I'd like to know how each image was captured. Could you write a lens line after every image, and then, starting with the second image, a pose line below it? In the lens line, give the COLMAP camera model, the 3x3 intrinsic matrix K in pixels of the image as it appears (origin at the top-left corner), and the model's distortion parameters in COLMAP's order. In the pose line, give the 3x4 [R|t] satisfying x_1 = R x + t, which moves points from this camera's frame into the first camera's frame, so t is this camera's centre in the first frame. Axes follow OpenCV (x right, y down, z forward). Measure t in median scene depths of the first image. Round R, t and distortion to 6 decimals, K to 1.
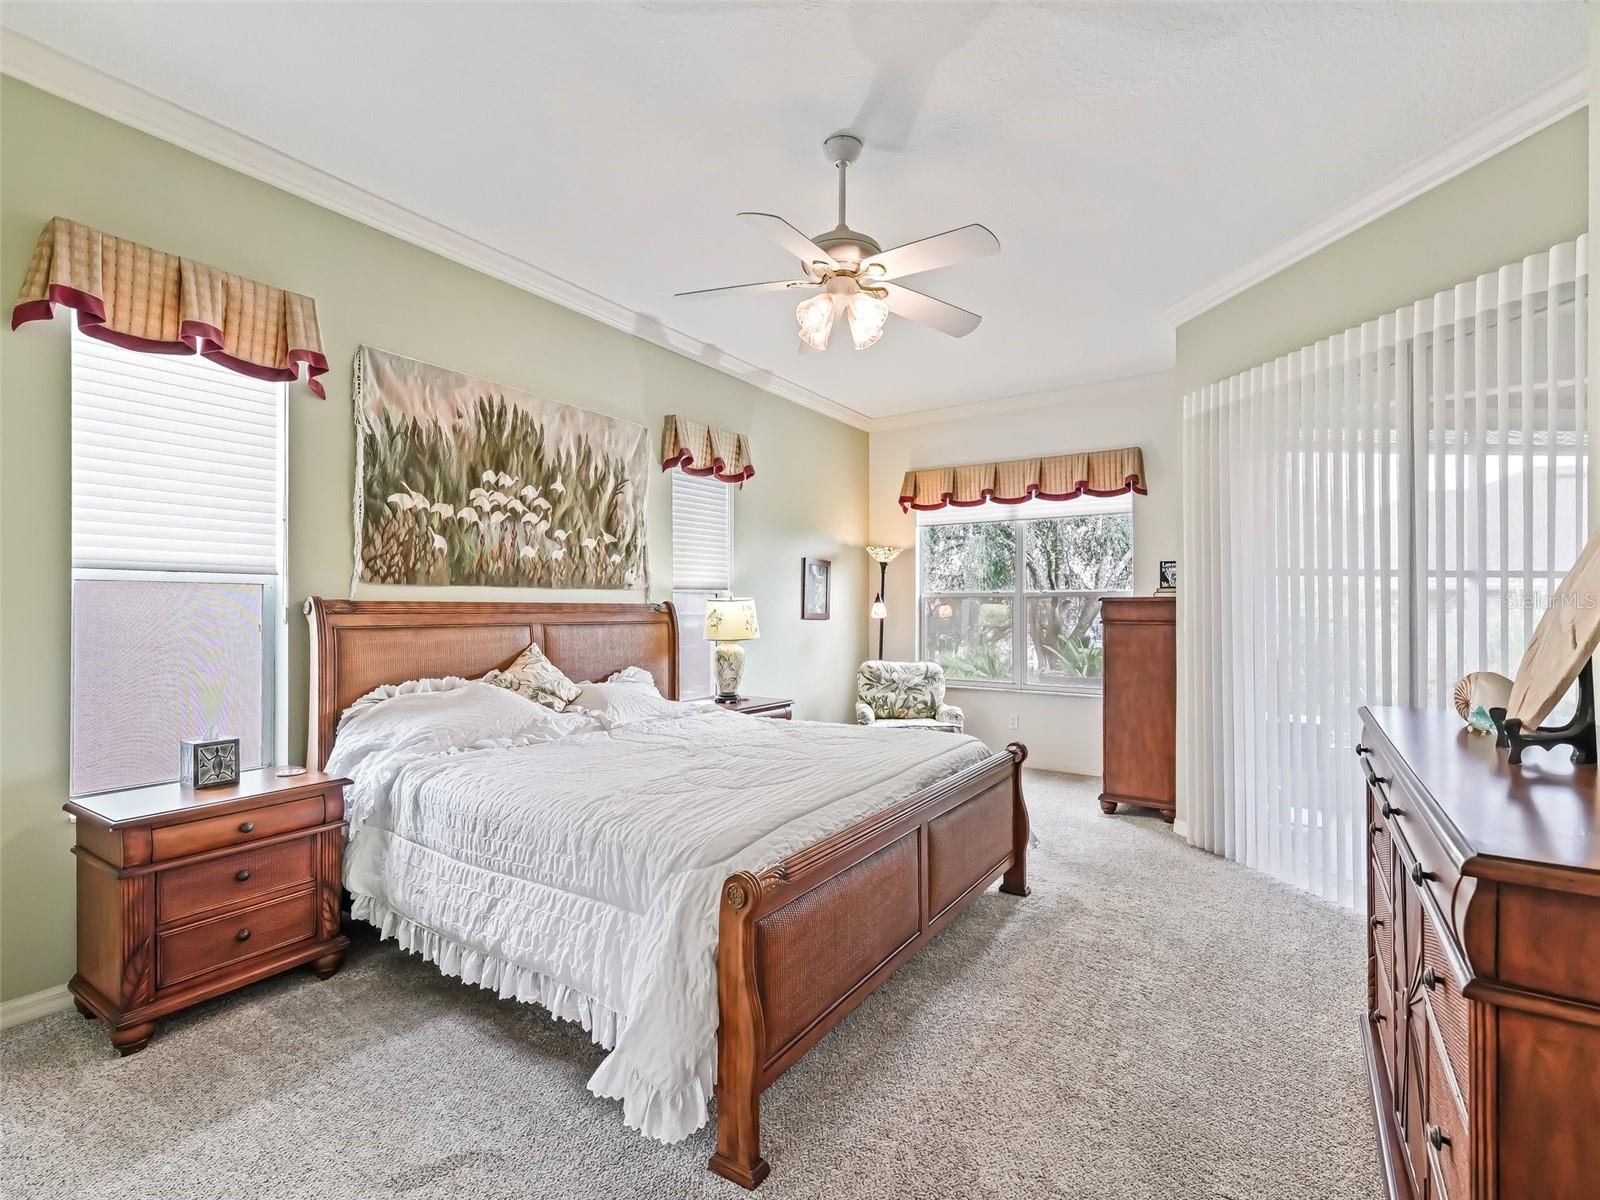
lens RADIAL K [[752.2, 0, 767.1], [0, 752.2, 598.2], [0, 0, 1]] dist [0.009651, -0.001729]
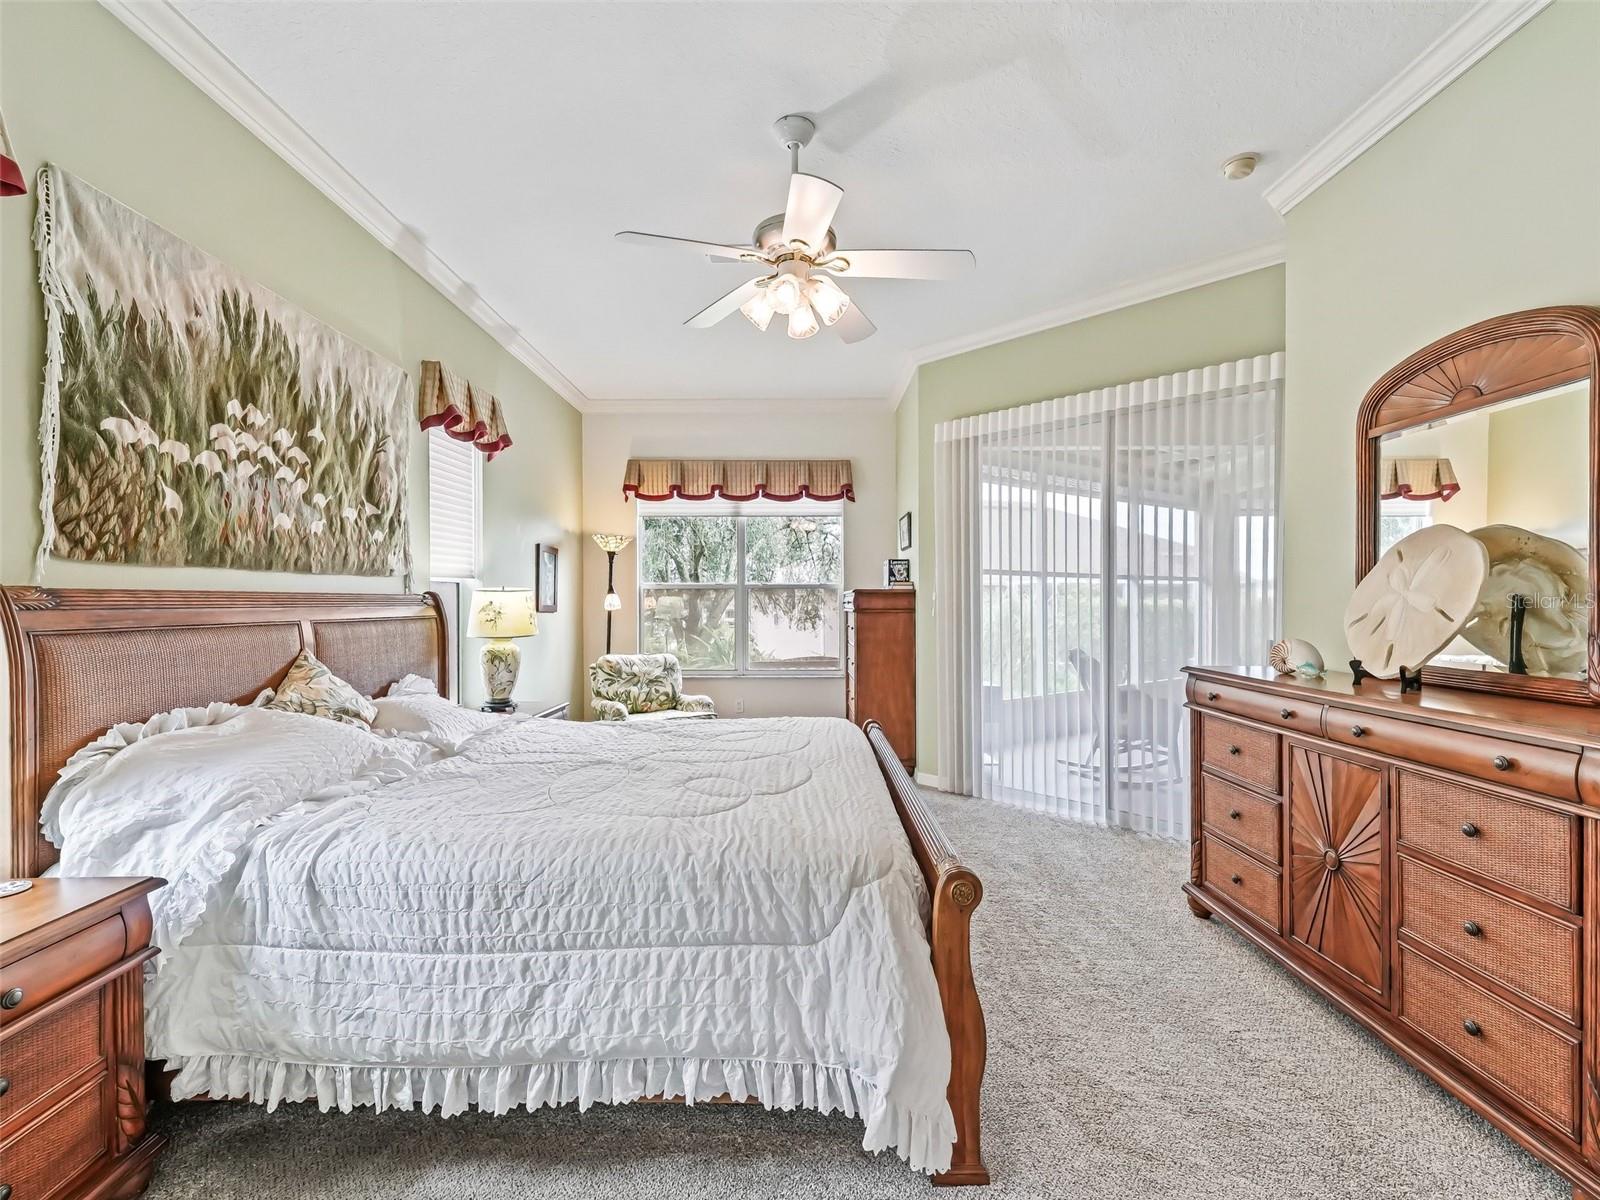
lens RADIAL K [[752.2, 0, 767.1], [0, 752.2, 598.2], [0, 0, 1]] dist [0.009651, -0.001729]
pose [[0.822964, -0.001405, 0.568092, -0.356538], [-0.004845, 0.999943, 0.009491, 0.002344], [-0.568073, -0.010563, 0.822910, 0.153187]]
